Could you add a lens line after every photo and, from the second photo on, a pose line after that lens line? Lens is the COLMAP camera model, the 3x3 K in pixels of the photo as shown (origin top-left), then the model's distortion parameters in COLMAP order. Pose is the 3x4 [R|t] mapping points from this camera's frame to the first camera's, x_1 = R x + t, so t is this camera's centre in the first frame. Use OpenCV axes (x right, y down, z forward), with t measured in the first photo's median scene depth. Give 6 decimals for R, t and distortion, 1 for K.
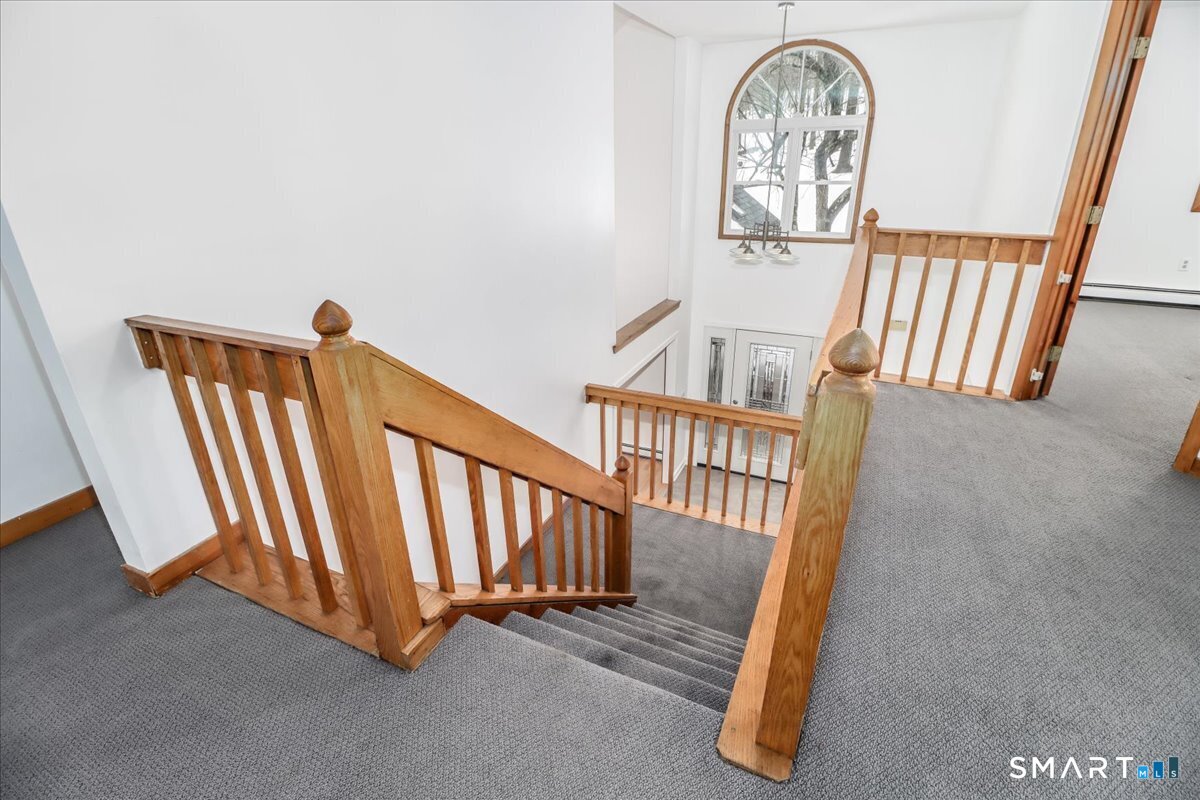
lens RADIAL K [[555.8, 0, 600.5], [0, 555.8, 391.8], [0, 0, 1]] dist [0.002004, -0.014764]
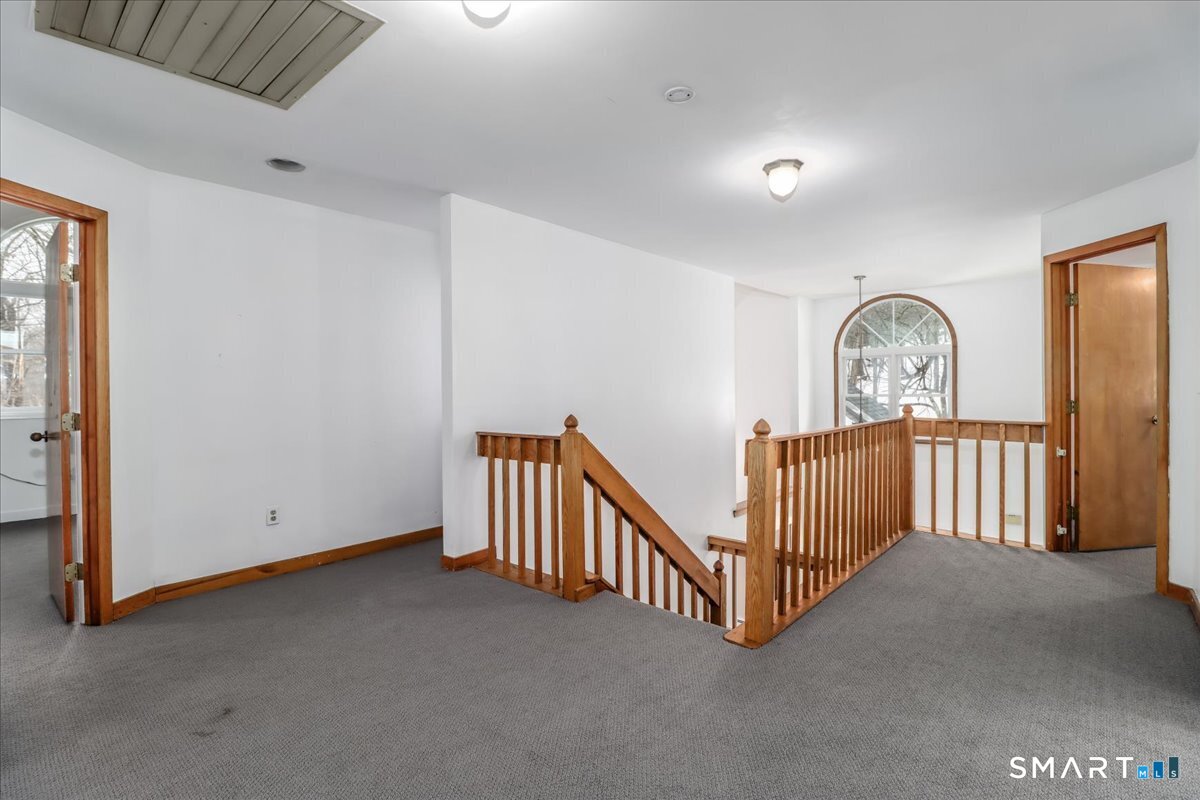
lens RADIAL K [[555.8, 0, 600.5], [0, 555.8, 391.8], [0, 0, 1]] dist [0.002004, -0.014764]
pose [[0.958313, 0.007946, -0.285610, 0.170623], [-0.114560, 0.926431, -0.358611, 0.291856], [0.261748, 0.376381, 0.888721, -0.587563]]
